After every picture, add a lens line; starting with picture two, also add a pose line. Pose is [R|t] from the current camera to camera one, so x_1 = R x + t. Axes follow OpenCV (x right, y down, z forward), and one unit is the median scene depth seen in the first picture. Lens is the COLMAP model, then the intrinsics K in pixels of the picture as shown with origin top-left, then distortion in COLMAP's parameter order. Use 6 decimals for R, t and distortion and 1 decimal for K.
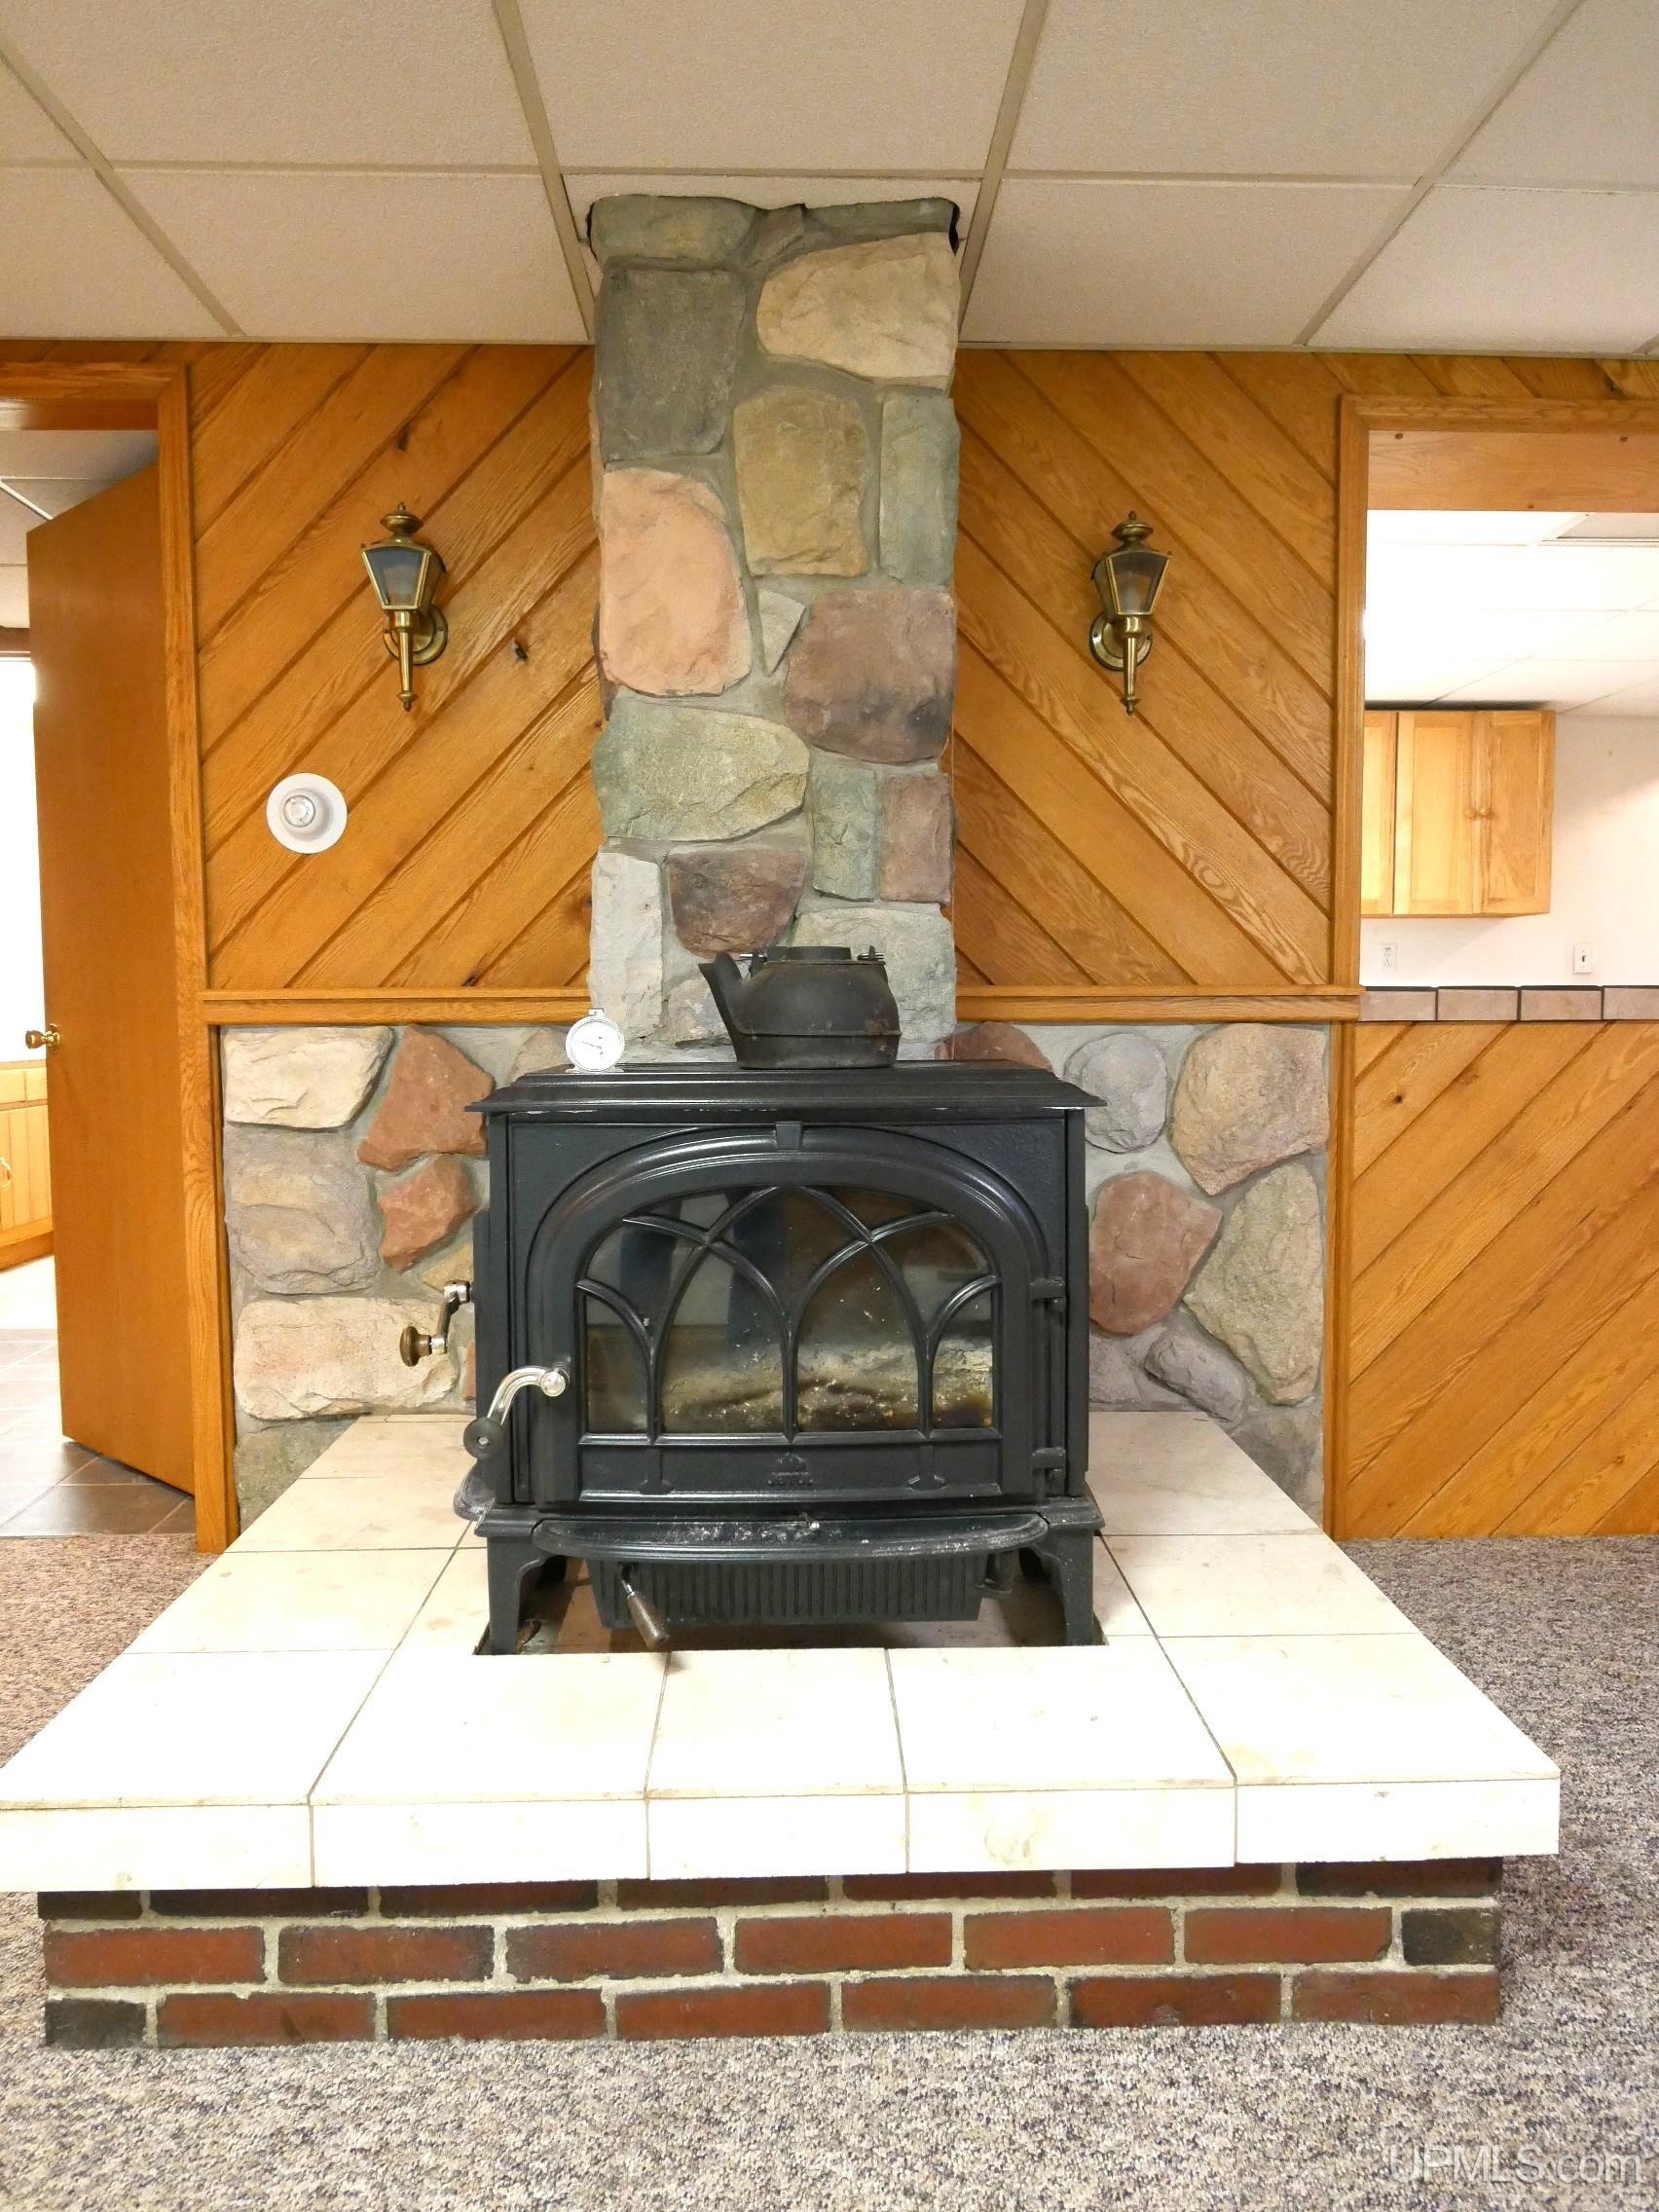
lens RADIAL K [[1469.6, 0, 828.2], [0, 1469.6, 1104.3], [0, 0, 1]] dist [0.000651, -0.004483]
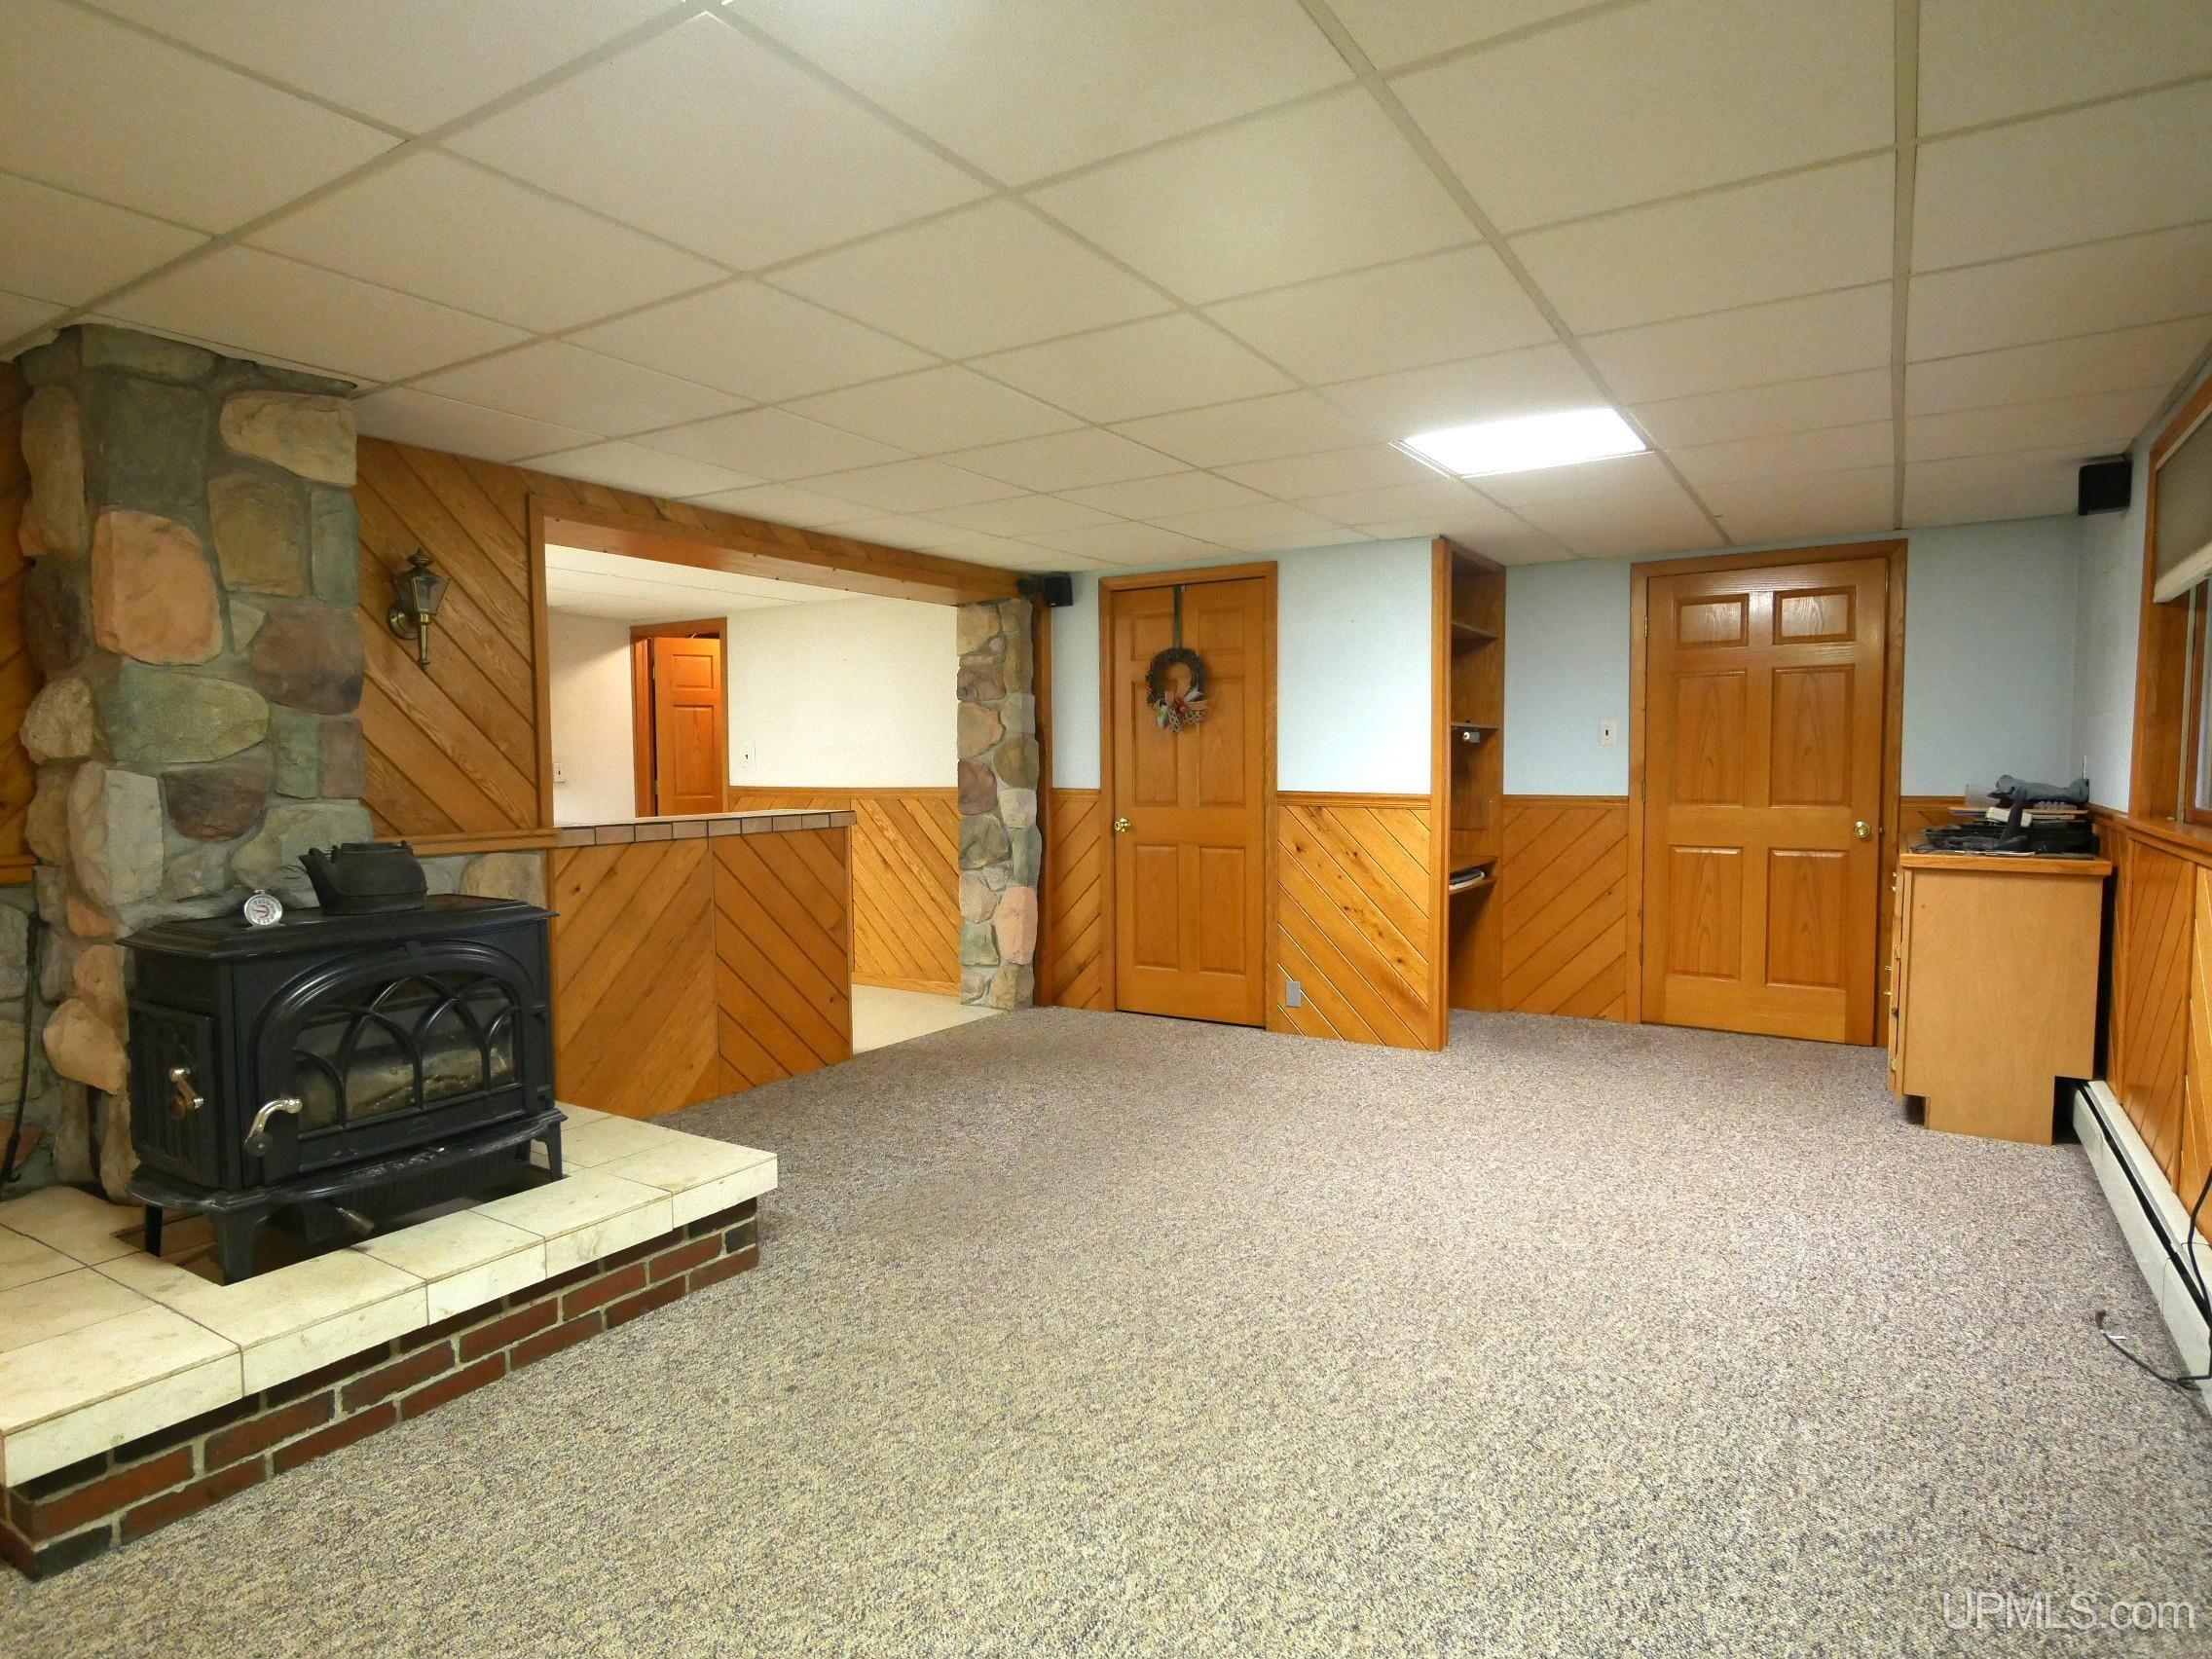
lens RADIAL K [[1247.6, 0, 1106.6], [0, 1247.6, 831.9], [0, 0, 1]] dist [-0.002866, -0.000980]
pose [[0.561785, -0.048536, 0.825858, -0.619306], [0.059243, 0.998075, 0.018357, -0.078208], [-0.825159, 0.038614, 0.563579, -0.478608]]
